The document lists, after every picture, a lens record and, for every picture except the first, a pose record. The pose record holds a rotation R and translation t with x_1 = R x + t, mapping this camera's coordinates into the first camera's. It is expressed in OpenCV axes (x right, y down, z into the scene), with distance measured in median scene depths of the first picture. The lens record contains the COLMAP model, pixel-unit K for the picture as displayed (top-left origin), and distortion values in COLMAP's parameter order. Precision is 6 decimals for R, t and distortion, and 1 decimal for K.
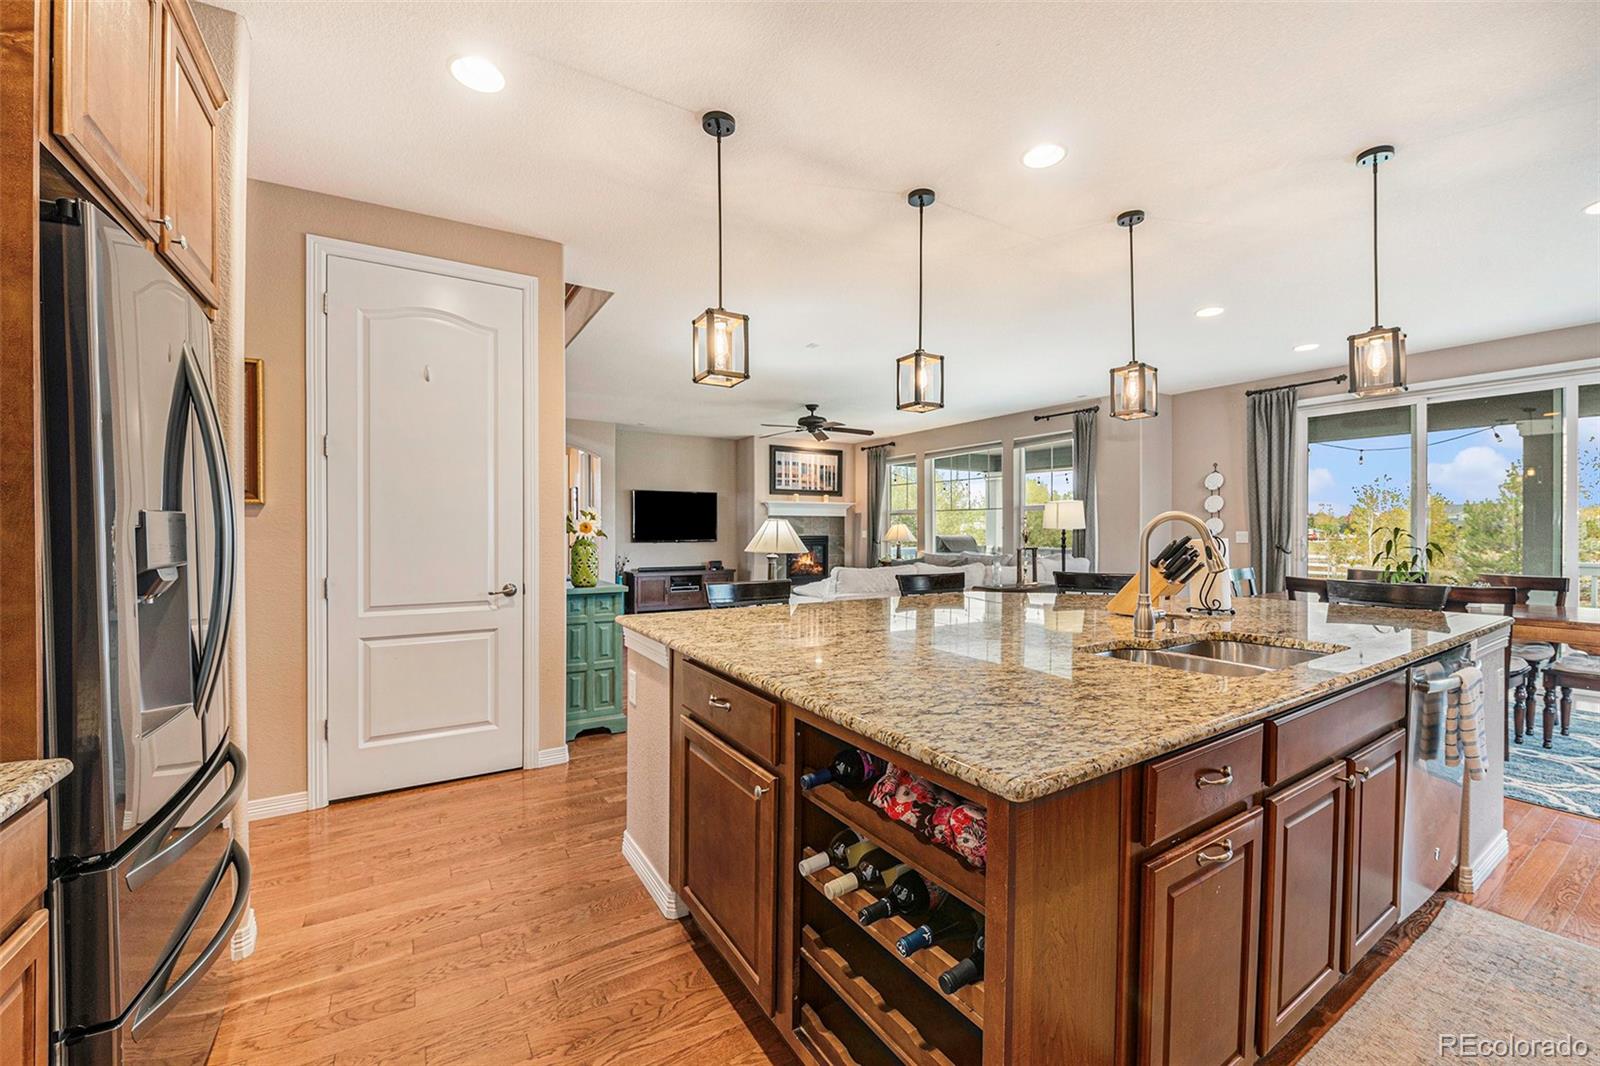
lens RADIAL K [[635.5, 0, 812.2], [0, 635.5, 534.9], [0, 0, 1]] dist [-0.015160, -0.000284]
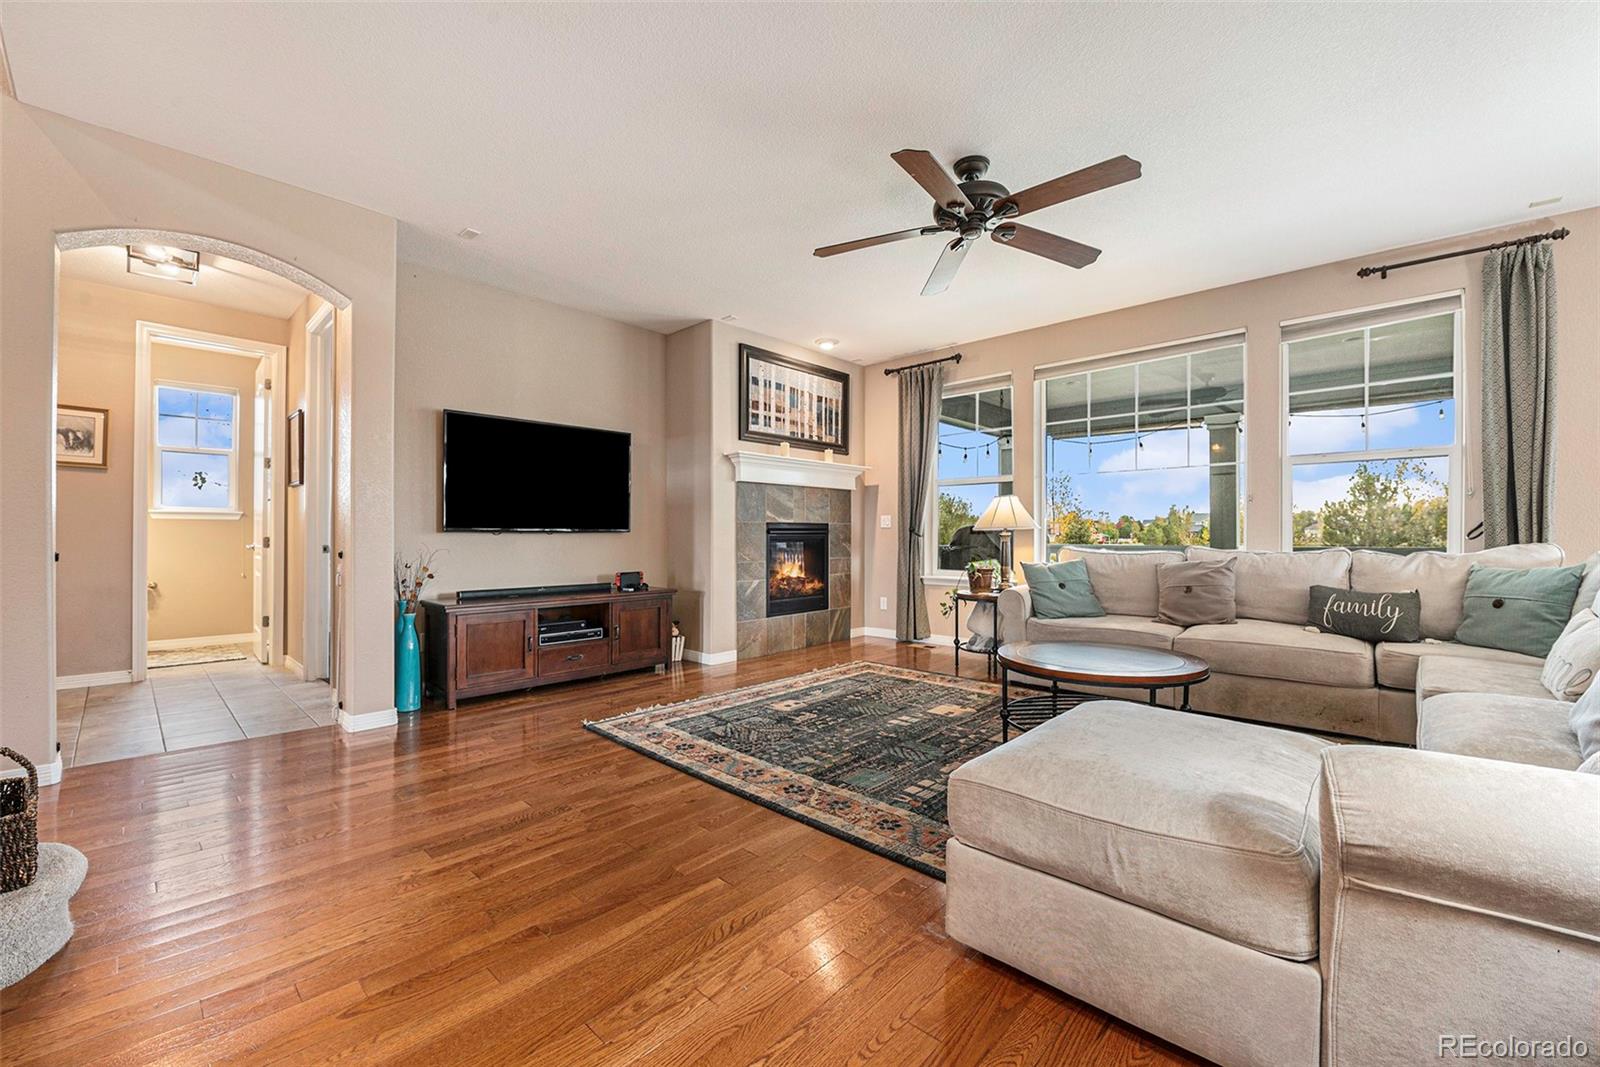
lens RADIAL K [[635.5, 0, 806.4], [0, 635.5, 538.7], [0, 0, 1]] dist [-0.015160, -0.000284]
pose [[0.965951, -0.002932, 0.258709, -0.146482], [0.004699, 0.999970, -0.006214, 0.018849], [-0.258683, 0.007218, 0.965935, 0.494120]]
